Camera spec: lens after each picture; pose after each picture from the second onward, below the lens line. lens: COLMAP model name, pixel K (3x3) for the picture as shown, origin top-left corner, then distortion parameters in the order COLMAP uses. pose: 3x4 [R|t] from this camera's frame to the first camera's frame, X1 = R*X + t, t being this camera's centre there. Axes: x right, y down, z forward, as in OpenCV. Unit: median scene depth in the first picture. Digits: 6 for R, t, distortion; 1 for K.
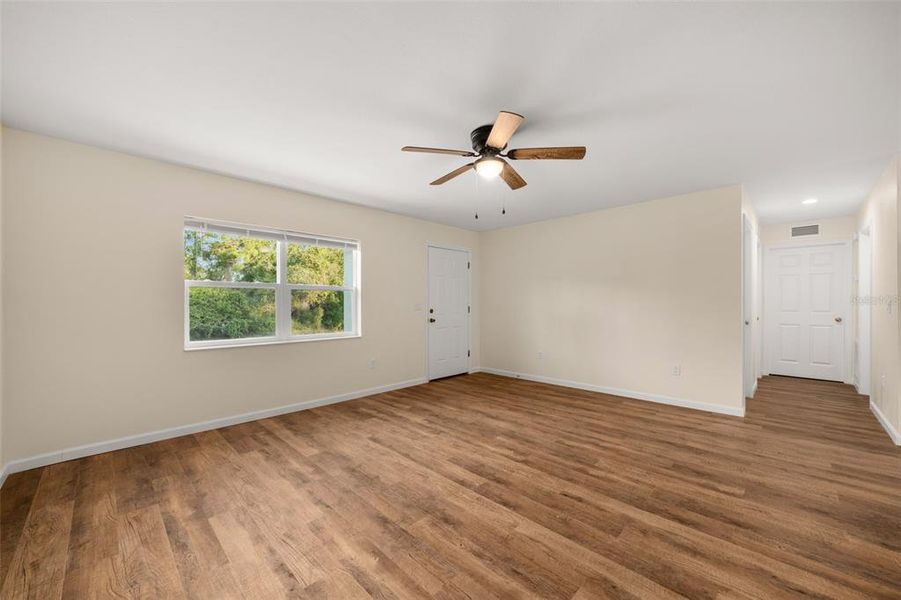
lens RADIAL K [[343.7, 0, 439.5], [0, 343.7, 303.4], [0, 0, 1]] dist [-0.002130, -0.000142]
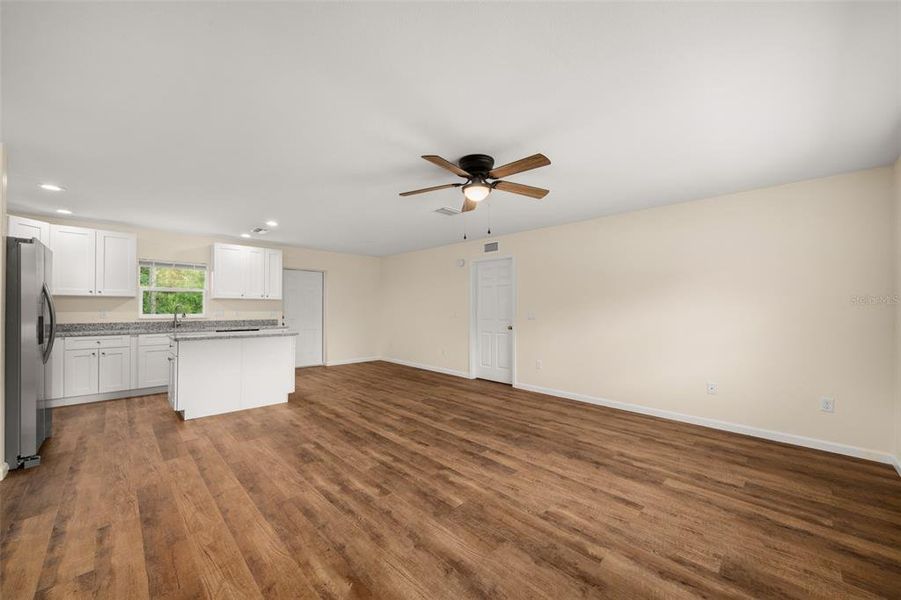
lens RADIAL K [[343.7, 0, 439.5], [0, 343.7, 303.4], [0, 0, 1]] dist [-0.002130, -0.000142]
pose [[-0.999947, -0.002287, 0.010077, 0.222299], [-0.002410, 0.999922, -0.012287, -0.024147], [-0.010048, -0.012311, -0.999874, 1.842418]]
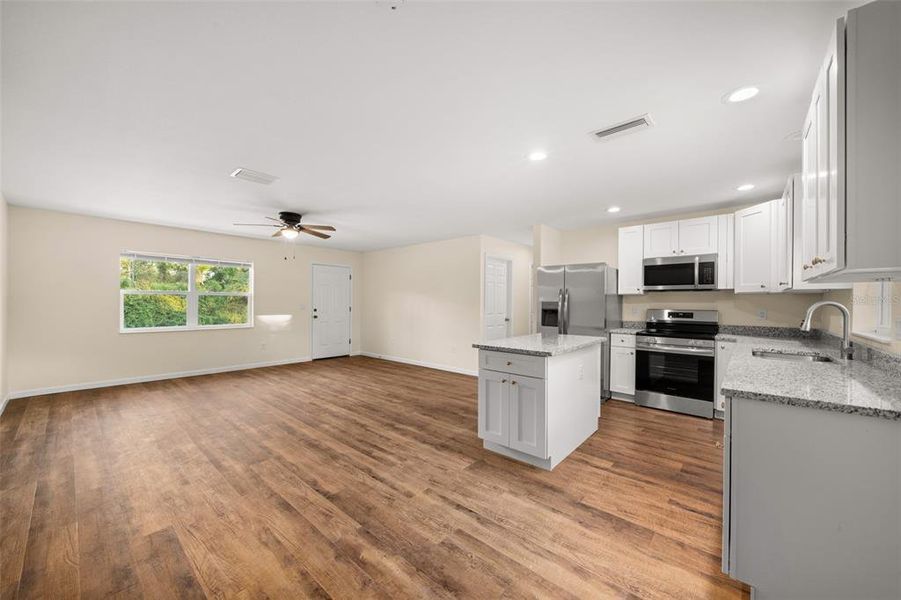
lens RADIAL K [[335.0, 0, 436.2], [0, 335.0, 303.0], [0, 0, 1]] dist [-0.000952, -0.000131]
pose [[0.998497, 0.010350, 0.053824, 0.731513], [-0.010444, 0.999944, 0.001459, -0.026119], [-0.053806, -0.002019, 0.998549, -0.728467]]
